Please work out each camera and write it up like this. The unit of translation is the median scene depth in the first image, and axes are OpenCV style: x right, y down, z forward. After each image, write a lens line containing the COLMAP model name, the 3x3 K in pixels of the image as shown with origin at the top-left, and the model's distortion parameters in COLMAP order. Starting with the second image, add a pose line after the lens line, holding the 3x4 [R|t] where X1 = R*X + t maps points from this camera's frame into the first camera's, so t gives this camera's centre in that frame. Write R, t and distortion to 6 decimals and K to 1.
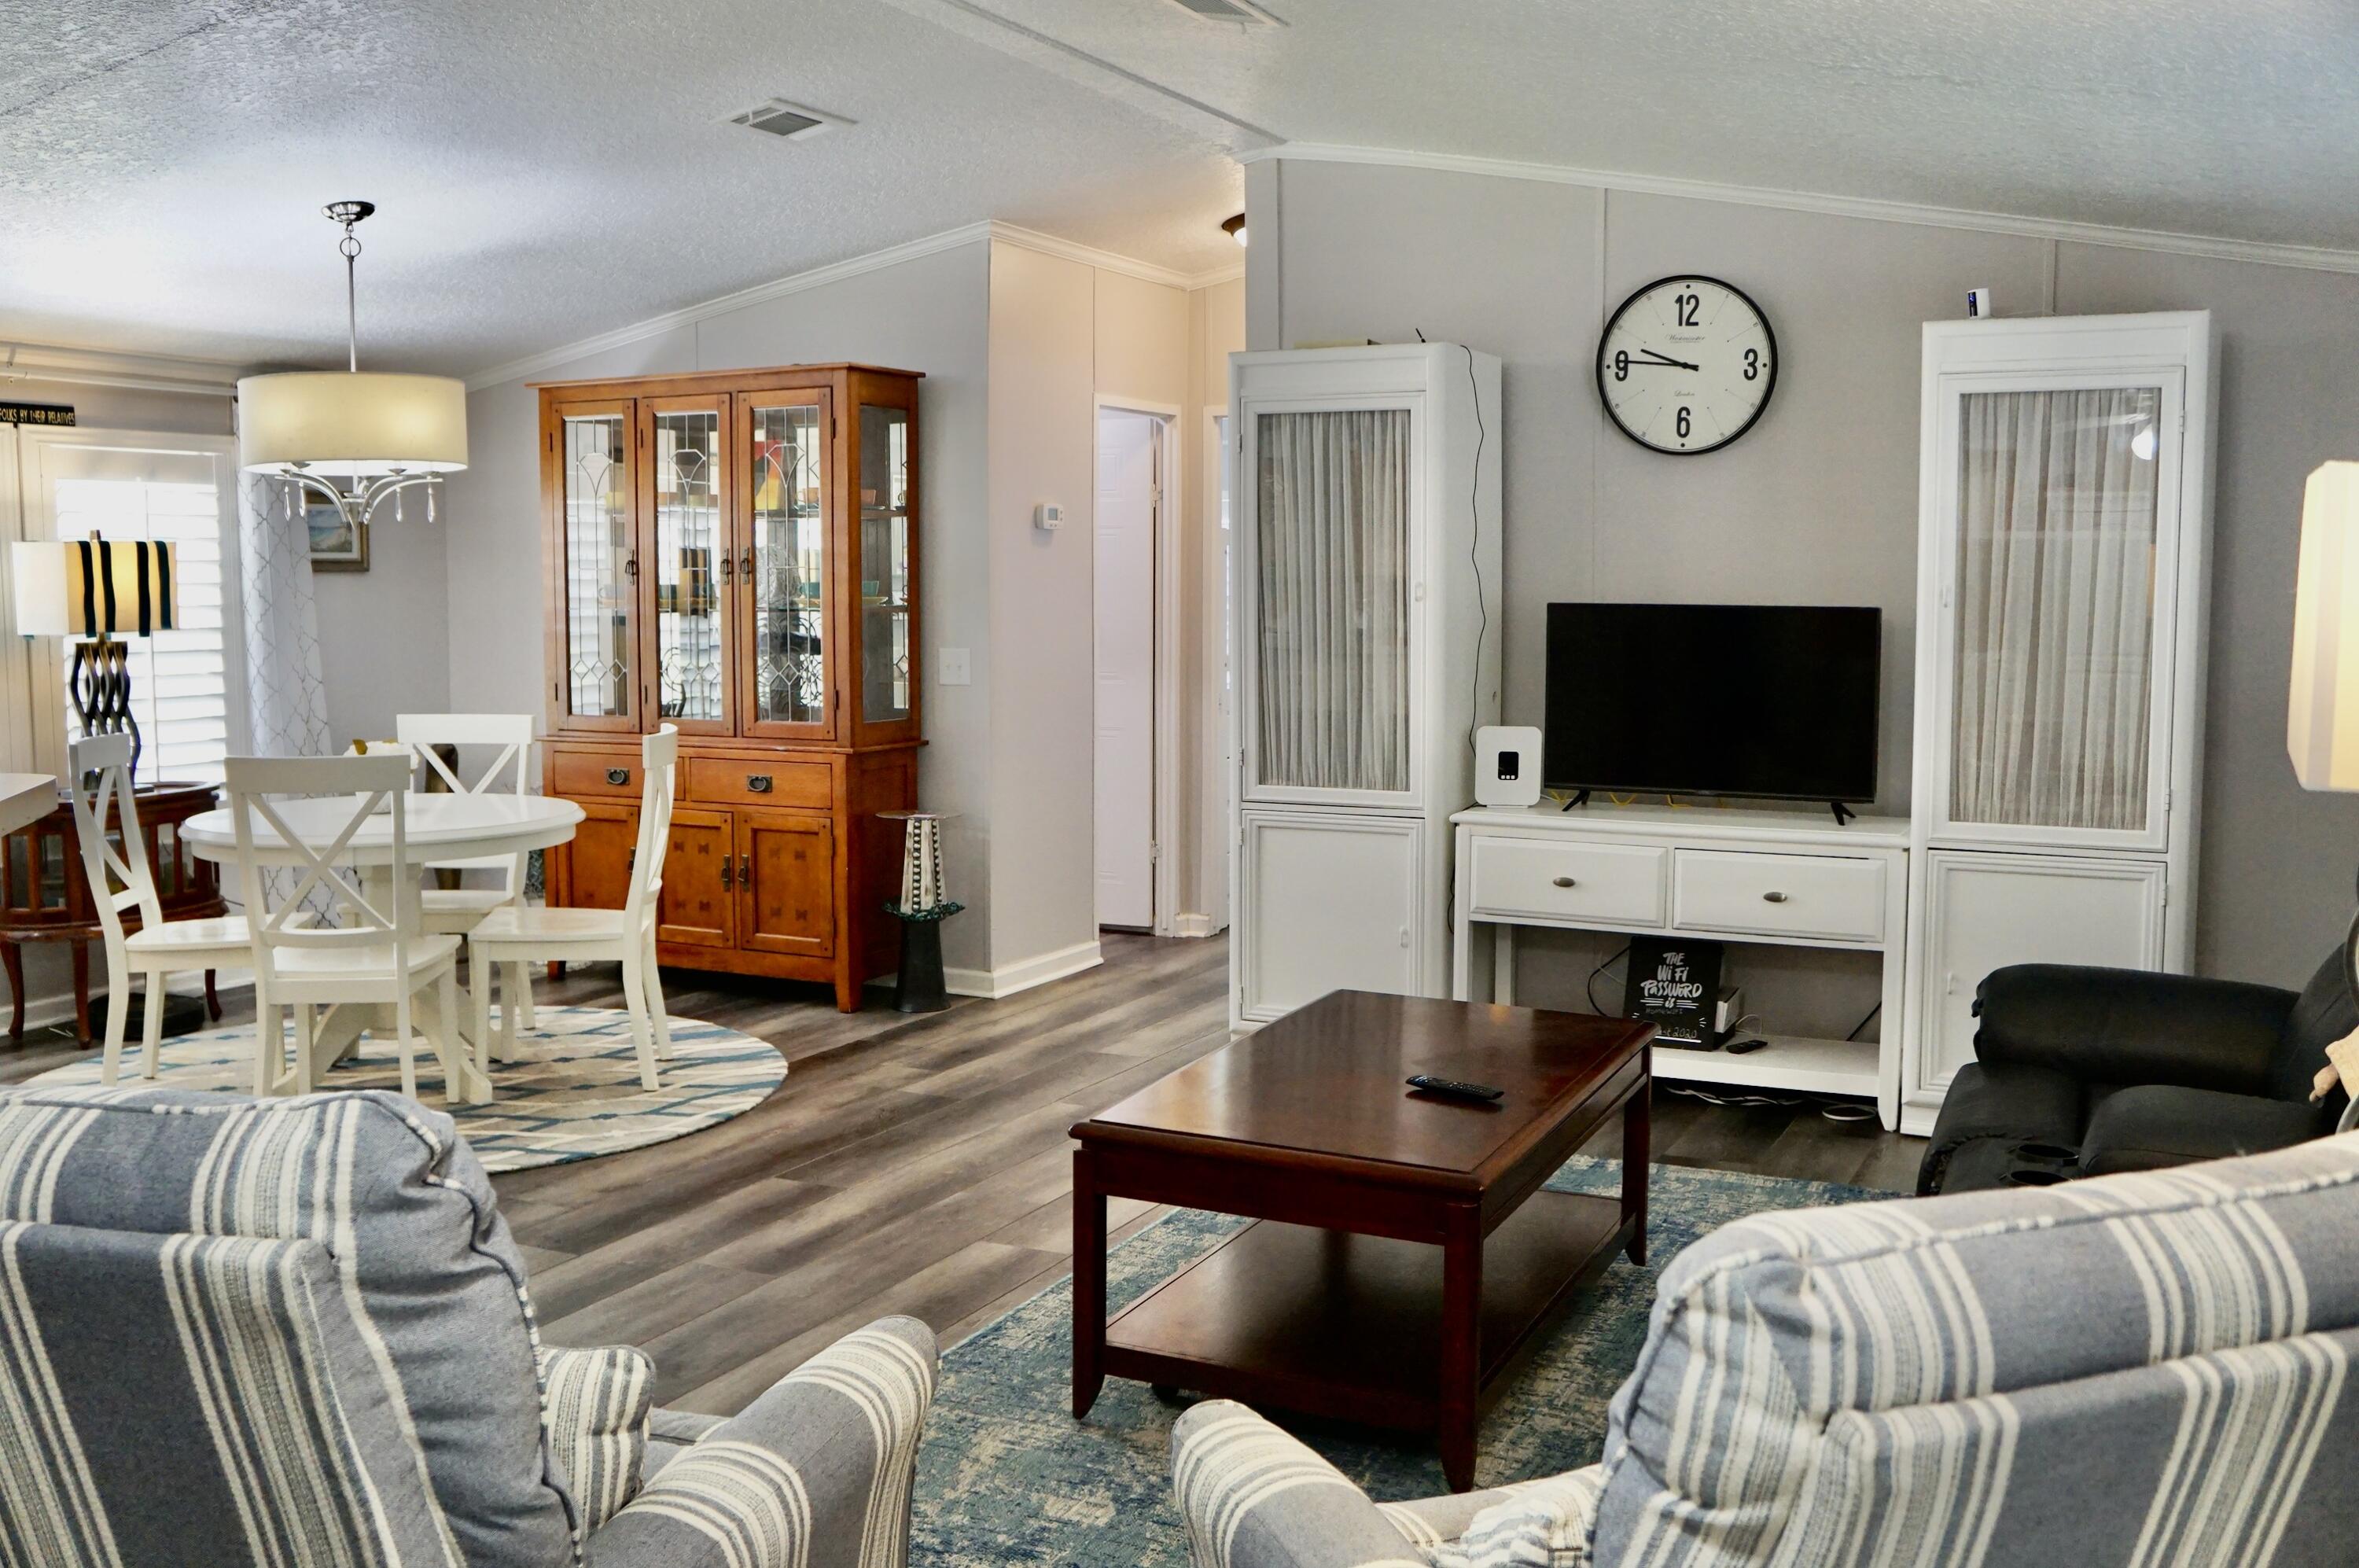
lens RADIAL K [[2178.9, 0, 1179.1], [0, 2178.9, 783.5], [0, 0, 1]] dist [-0.014379, 0.000000]
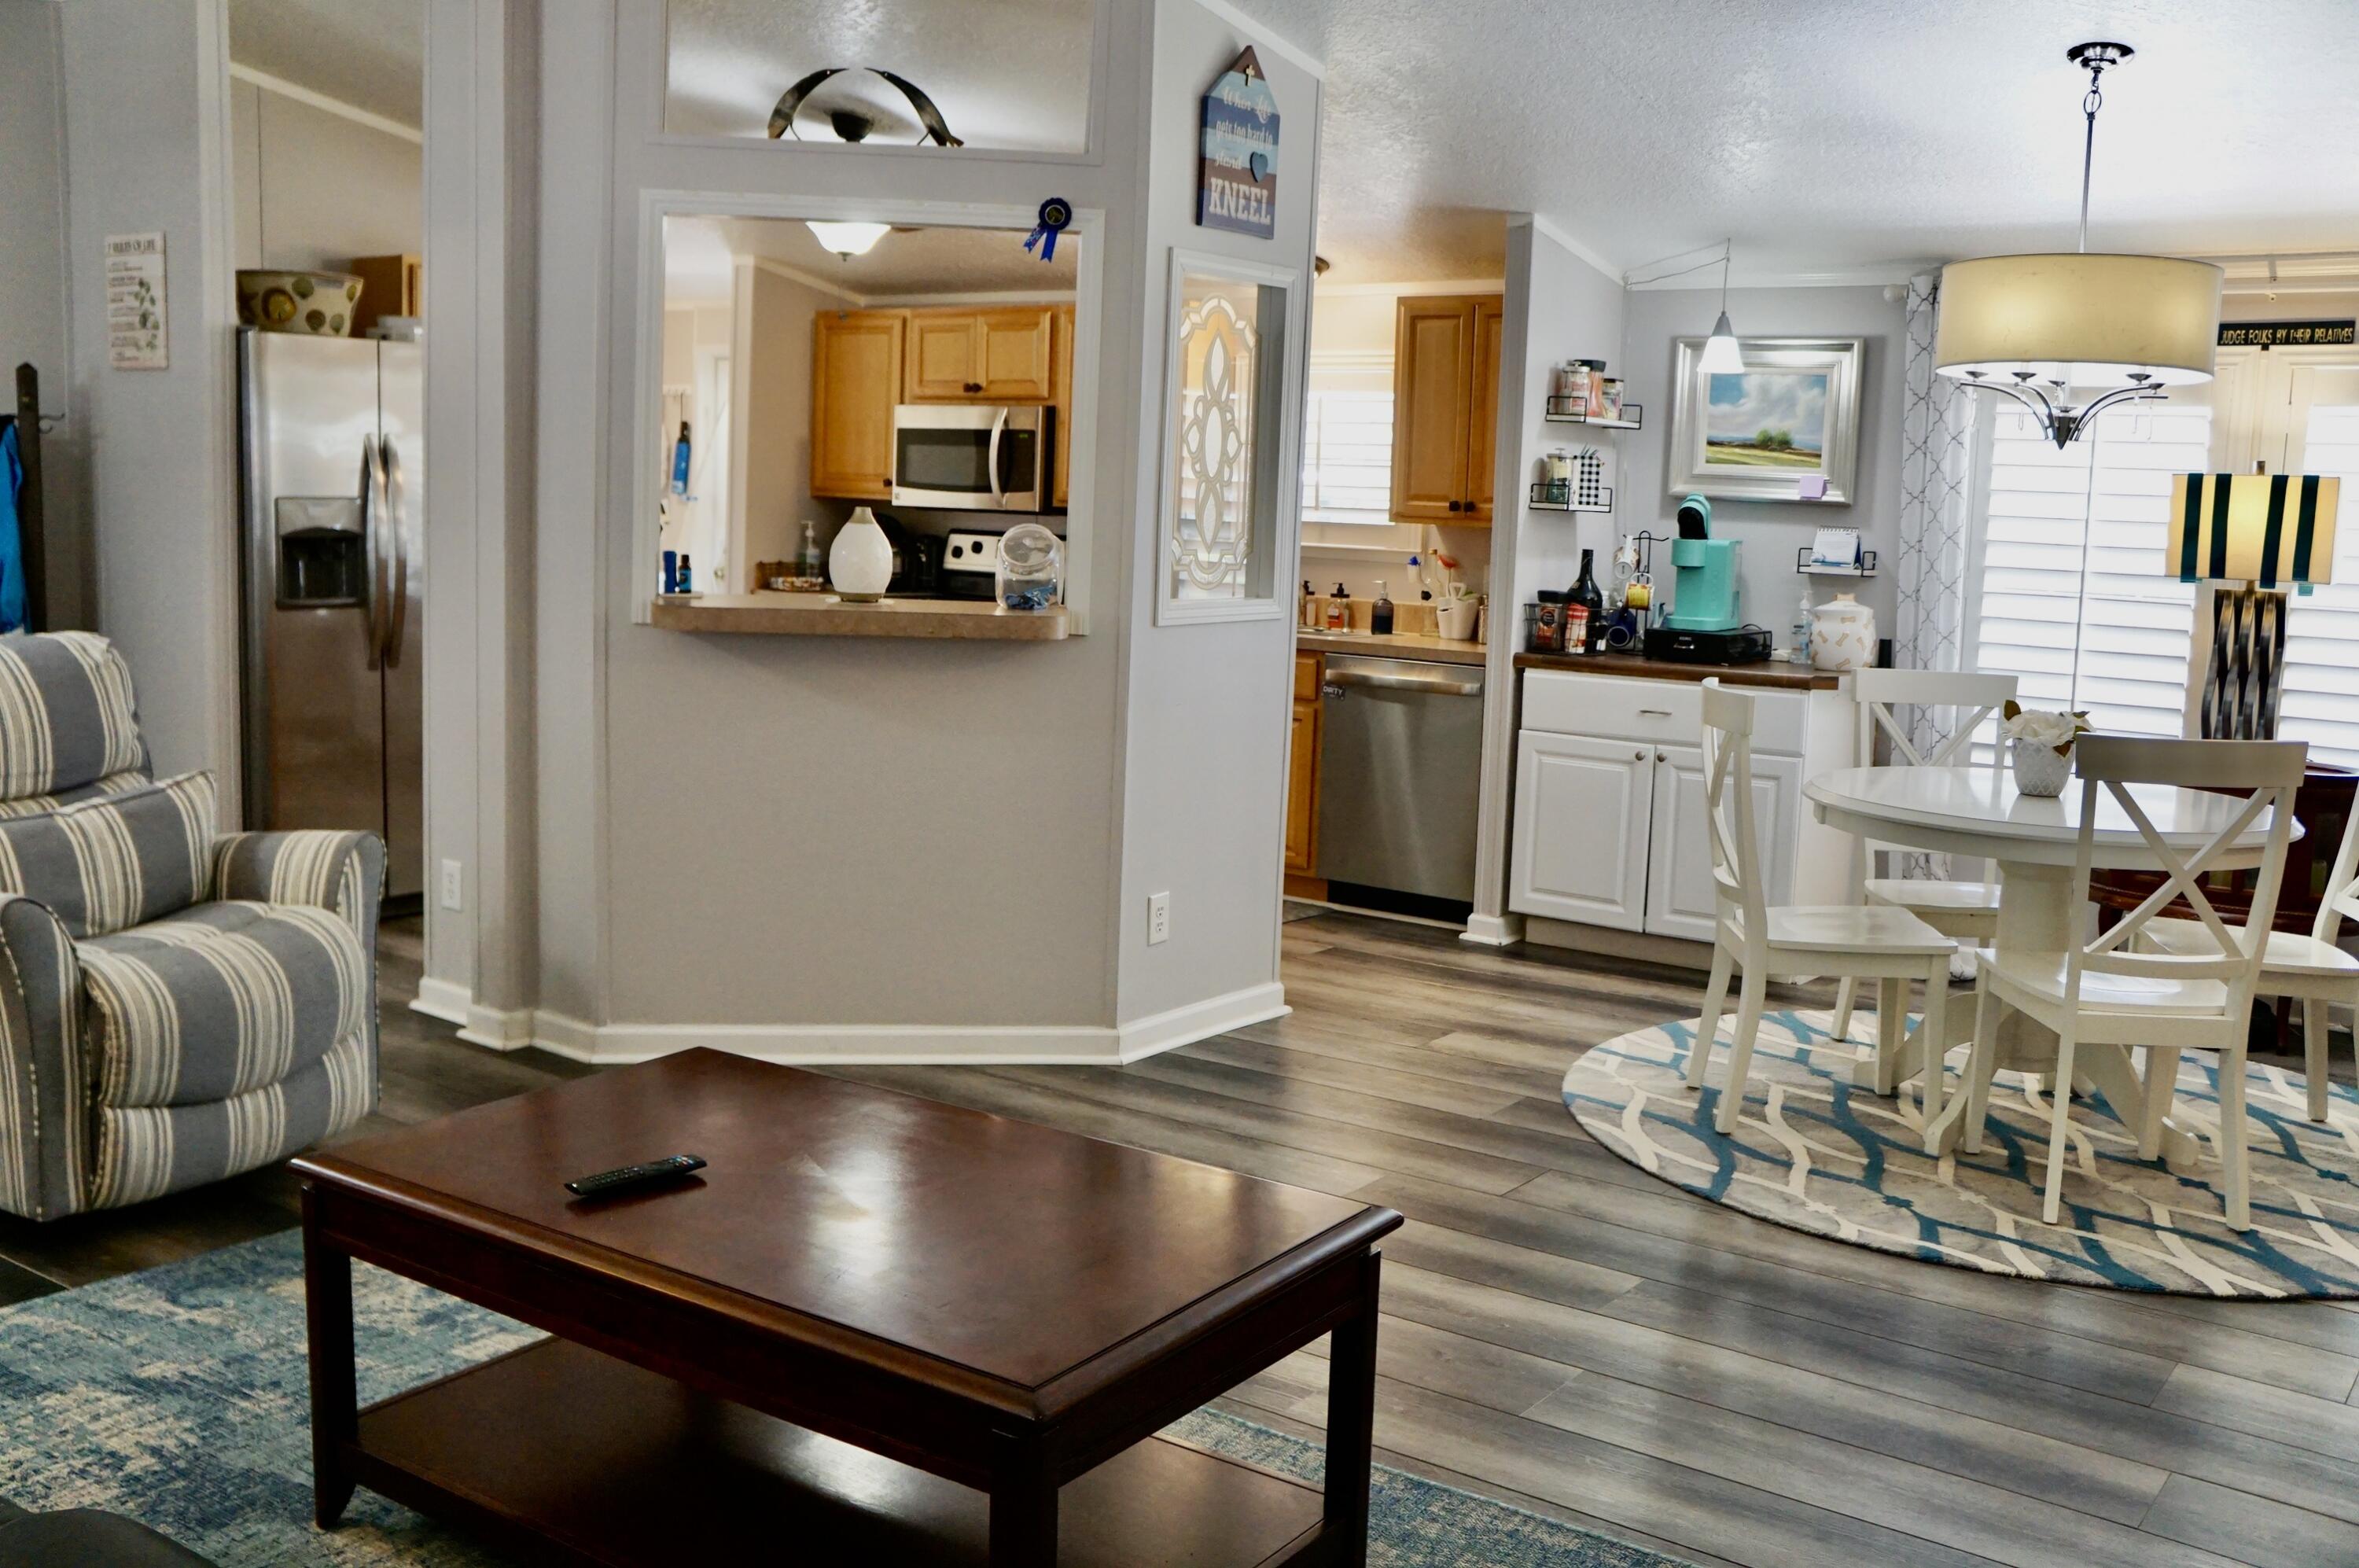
lens RADIAL K [[2178.9, 0, 1174.2], [0, 2178.9, 783.6], [0, 0, 1]] dist [-0.014379, 0.000000]
pose [[-0.173176, 0.127159, -0.976648, 0.445224], [-0.126355, 0.980567, 0.150074, -0.065975], [0.976752, 0.149393, -0.153743, 0.726417]]
